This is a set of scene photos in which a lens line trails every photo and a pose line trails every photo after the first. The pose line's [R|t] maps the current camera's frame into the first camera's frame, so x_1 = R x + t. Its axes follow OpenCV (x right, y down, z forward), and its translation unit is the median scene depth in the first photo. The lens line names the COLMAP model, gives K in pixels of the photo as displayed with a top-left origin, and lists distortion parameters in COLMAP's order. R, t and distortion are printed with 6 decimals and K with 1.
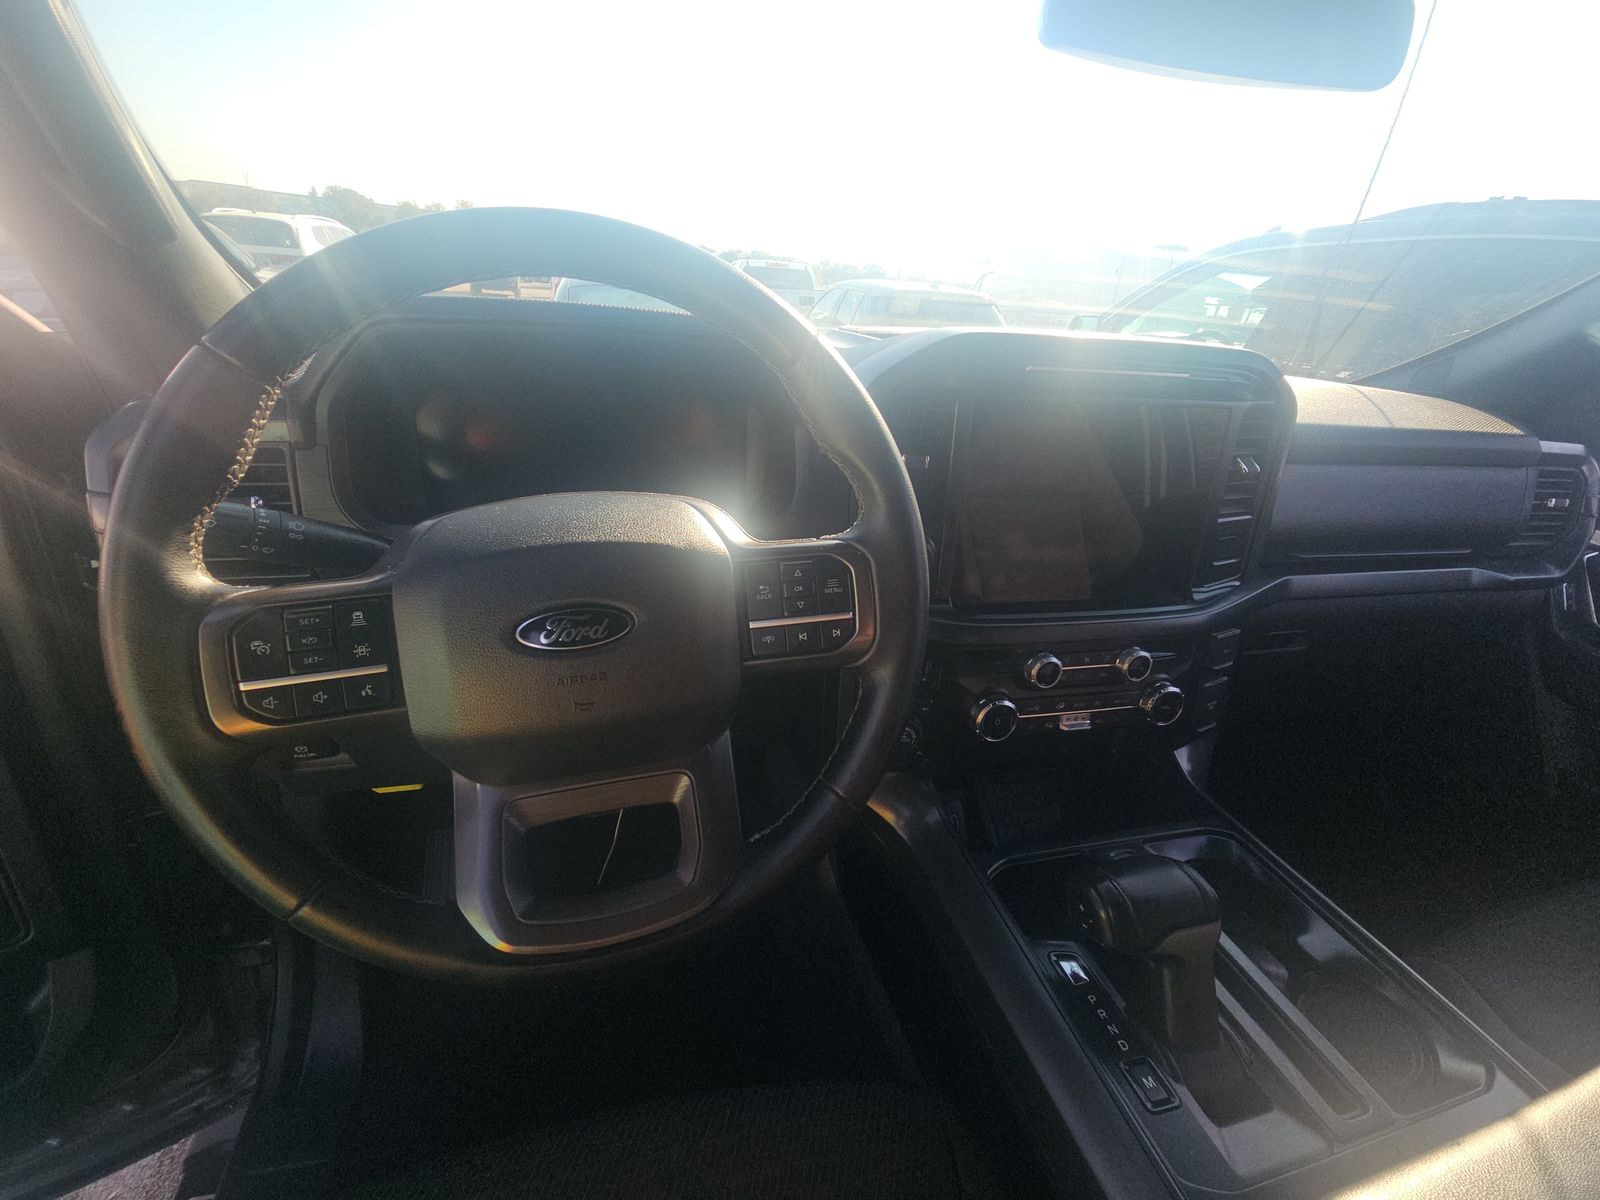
lens RADIAL K [[640.4, 0, 800.3], [0, 640.4, 594.4], [0, 0, 1]] dist [0.013659, -0.000818]
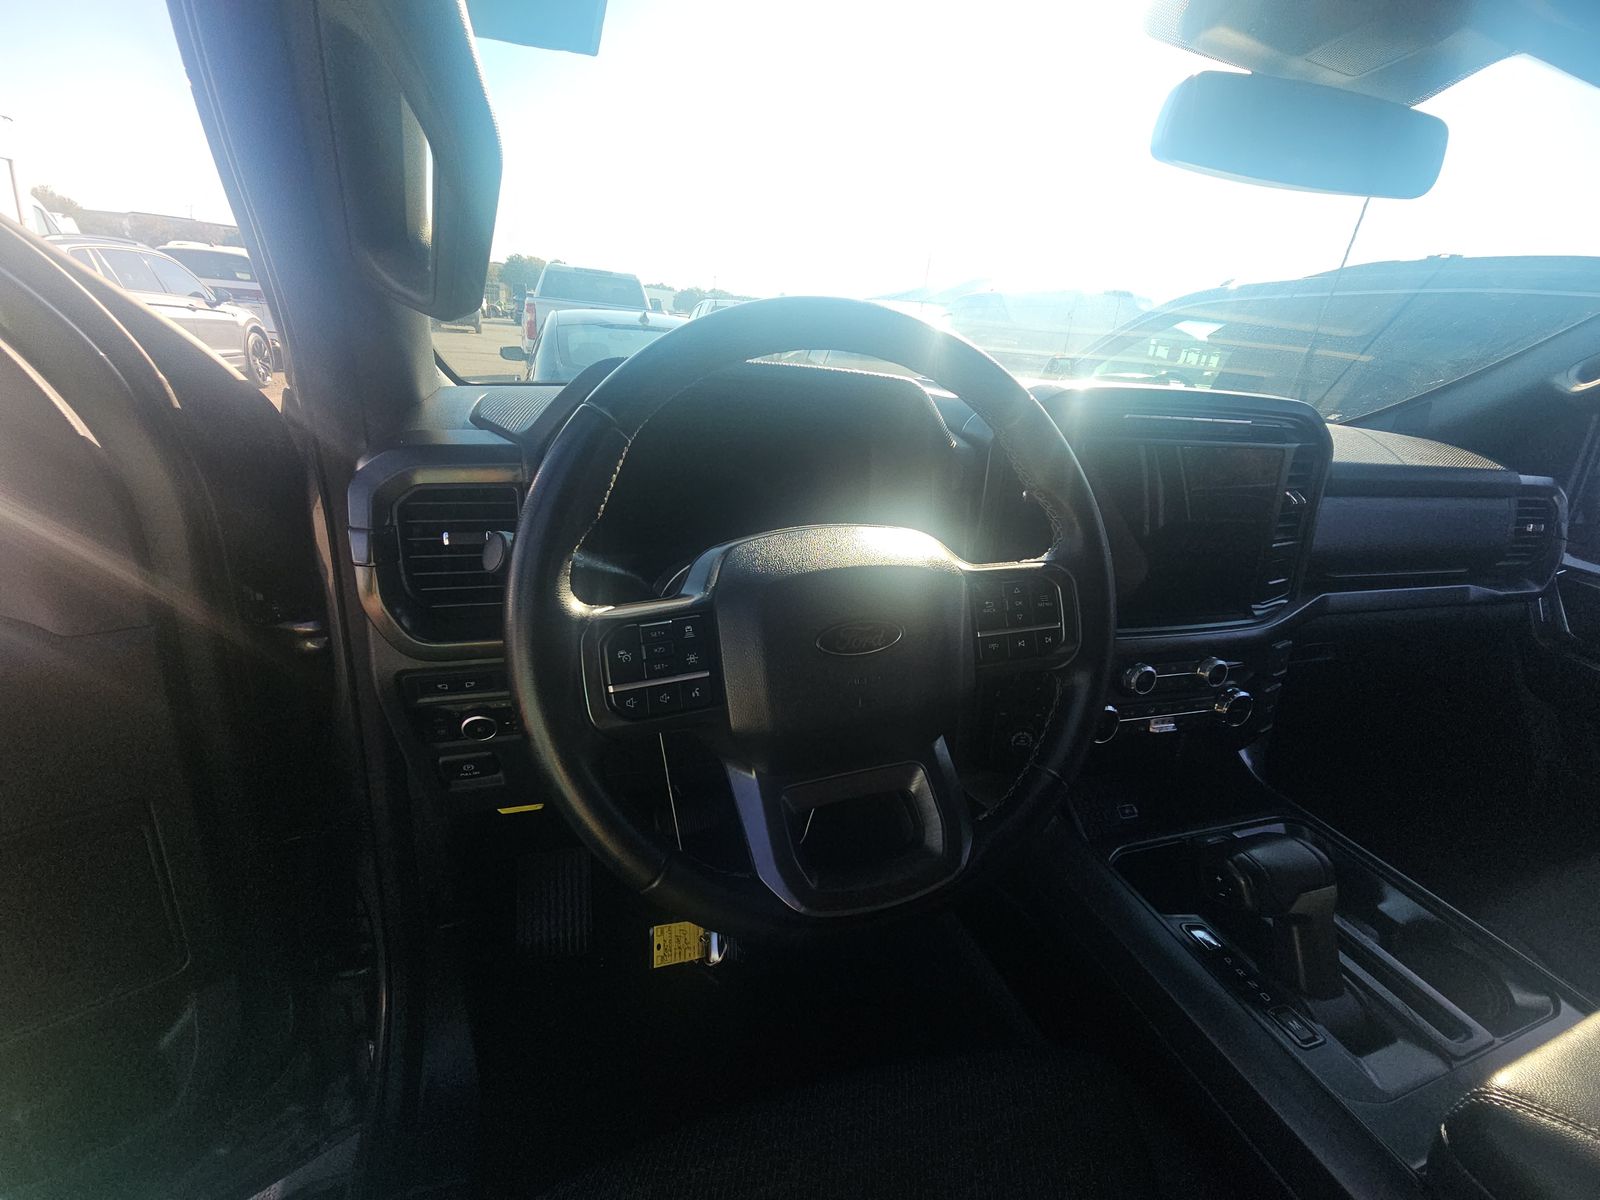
lens RADIAL K [[640.4, 0, 797.7], [0, 640.4, 597.7], [0, 0, 1]] dist [0.013659, -0.000818]
pose [[0.998194, -0.014853, 0.058204, -0.272669], [0.017430, 0.998878, -0.044024, 0.014944], [-0.057485, 0.044959, 0.997334, -0.097420]]
